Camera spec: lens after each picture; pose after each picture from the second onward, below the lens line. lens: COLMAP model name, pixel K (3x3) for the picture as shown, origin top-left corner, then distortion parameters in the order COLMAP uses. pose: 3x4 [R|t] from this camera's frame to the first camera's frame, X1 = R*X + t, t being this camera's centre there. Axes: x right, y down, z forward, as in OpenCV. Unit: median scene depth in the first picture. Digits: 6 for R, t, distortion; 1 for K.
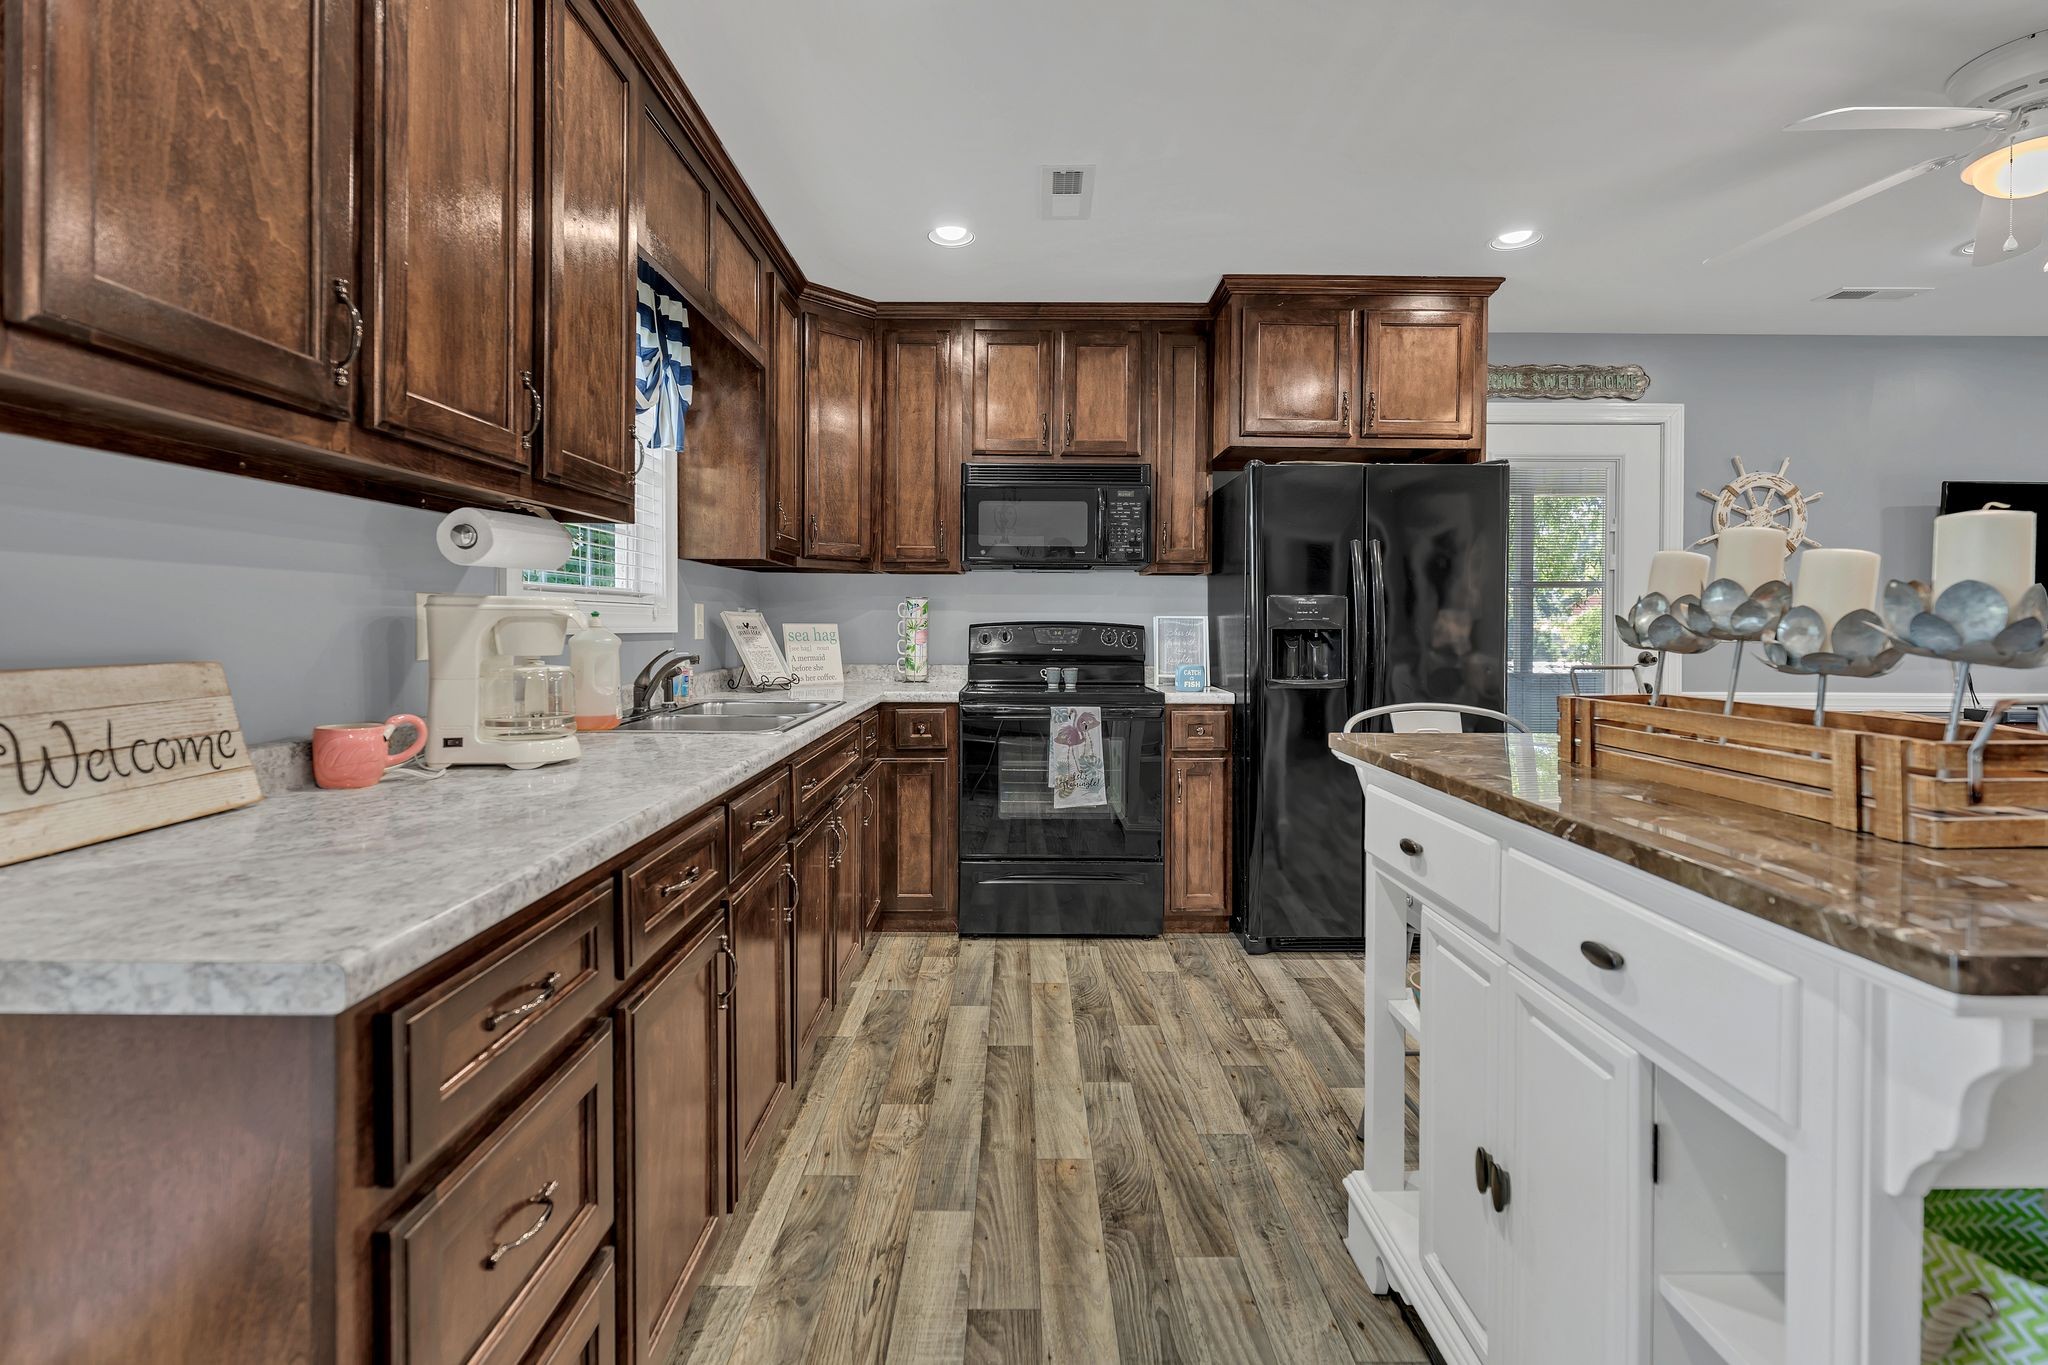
lens RADIAL K [[927.0, 0, 1040.9], [0, 927.0, 630.9], [0, 0, 1]] dist [-0.005180, 0.000301]
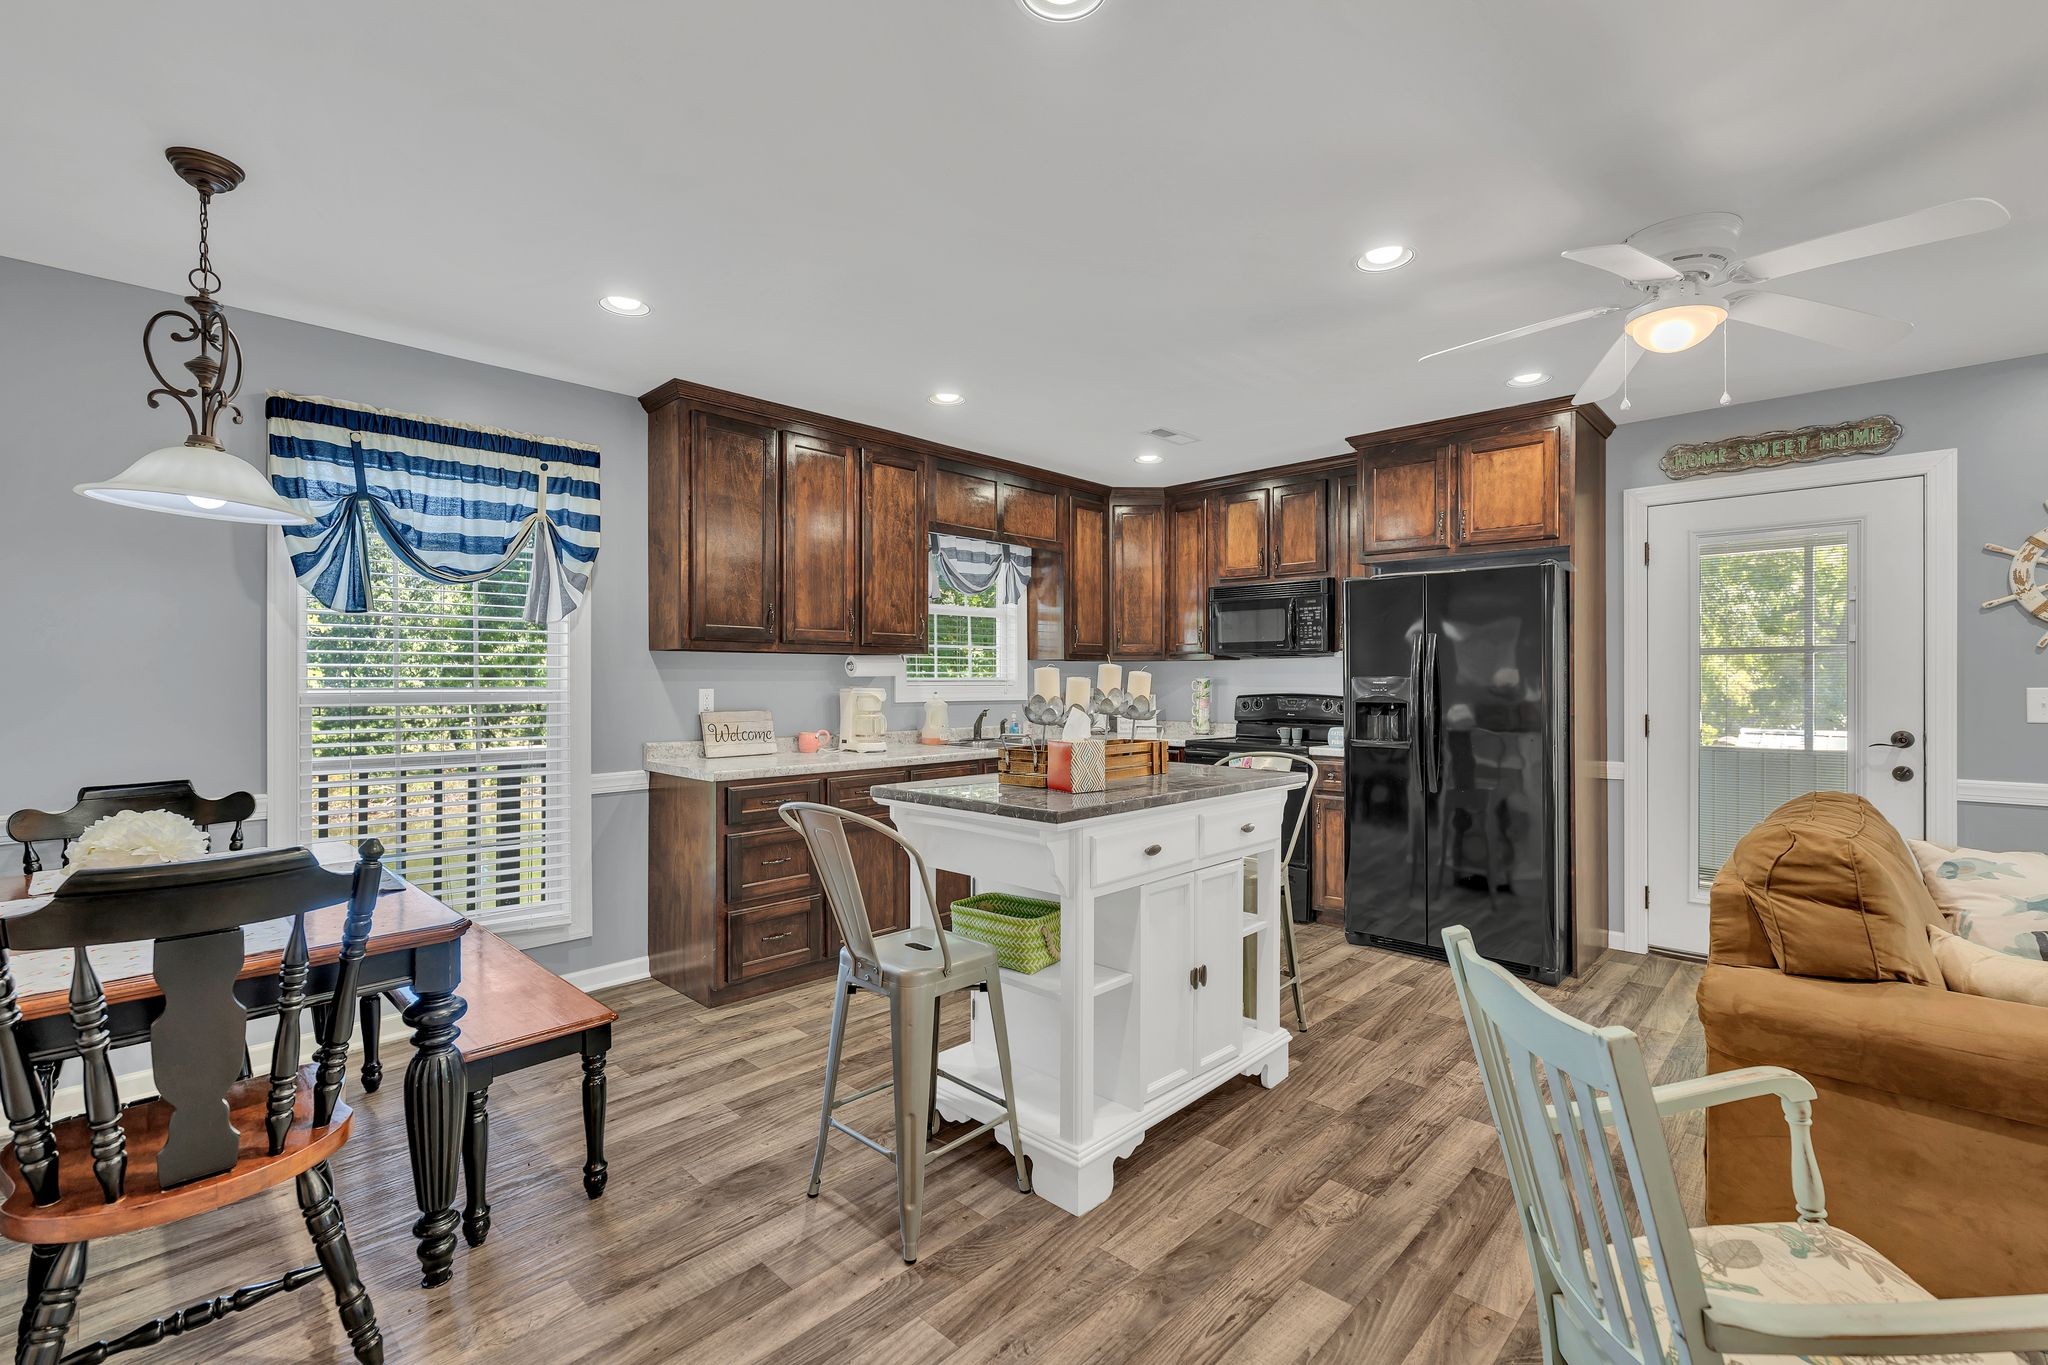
lens RADIAL K [[927.0, 0, 1030.1], [0, 927.0, 683.2], [0, 0, 1]] dist [-0.005180, 0.000301]
pose [[0.711079, -0.002307, -0.703108, 0.774717], [-0.004046, 0.999965, -0.007373, -0.015903], [0.703101, 0.008087, 0.711044, -0.262675]]
